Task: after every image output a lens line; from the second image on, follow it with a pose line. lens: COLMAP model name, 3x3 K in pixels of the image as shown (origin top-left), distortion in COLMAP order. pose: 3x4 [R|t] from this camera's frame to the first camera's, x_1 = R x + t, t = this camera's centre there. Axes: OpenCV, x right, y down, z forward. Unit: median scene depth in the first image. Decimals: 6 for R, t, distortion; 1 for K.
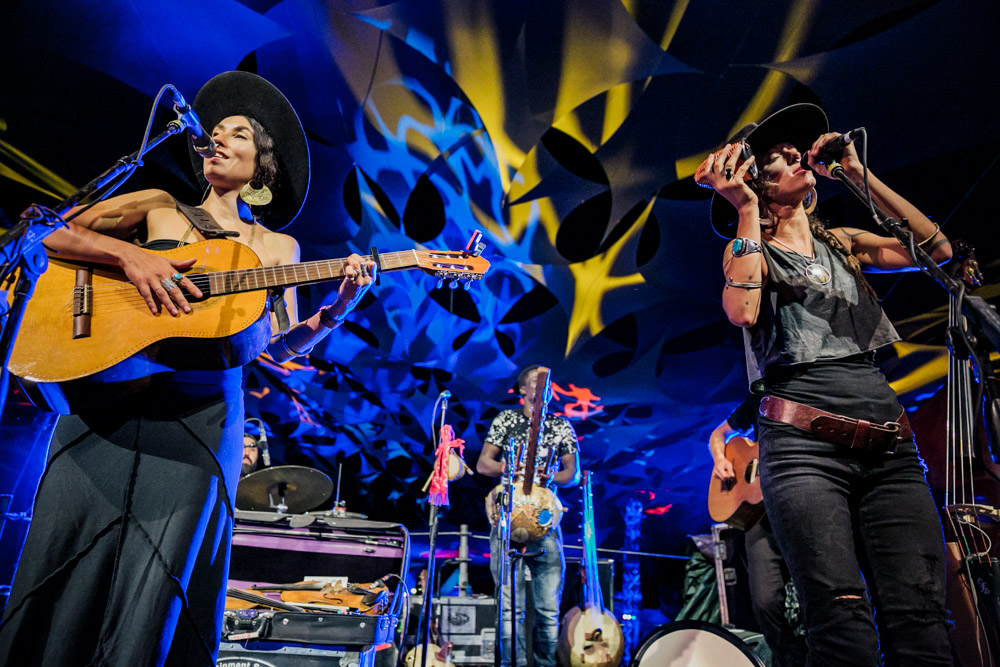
lens RADIAL K [[612.8, 0, 484.7], [0, 612.8, 341.5], [0, 0, 1]] dist [0.017270, -0.001442]
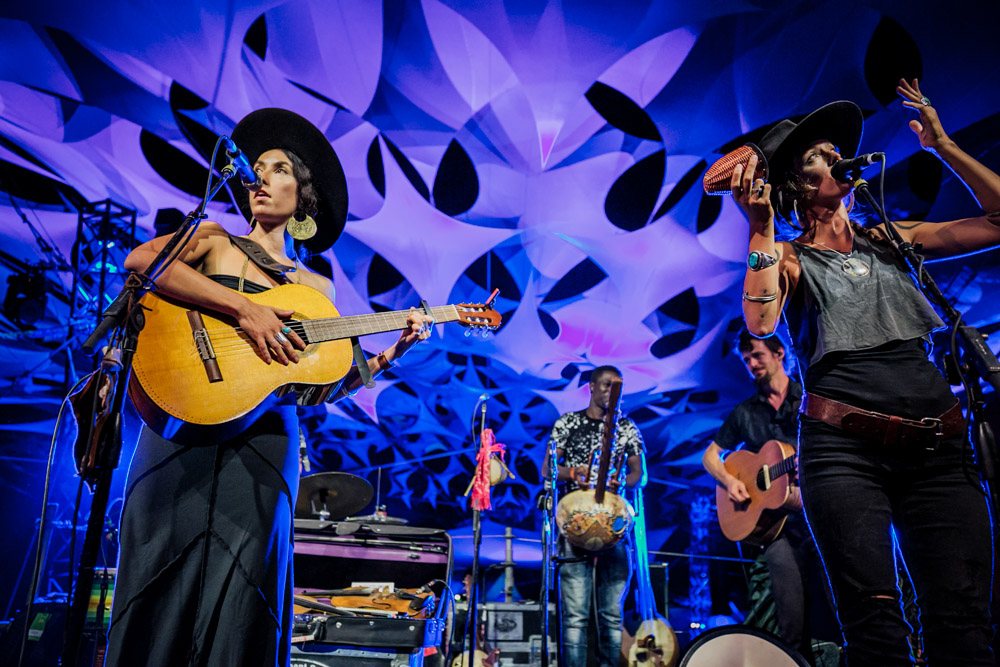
lens RADIAL K [[692.6, 0, 485.2], [0, 692.6, 340.6], [0, 0, 1]] dist [0.025599, 0.015445]
pose [[0.997702, -0.026263, -0.062458, 0.008354], [0.028279, 0.999100, 0.031613, -0.041090], [0.061571, -0.033306, 0.997547, -0.104651]]
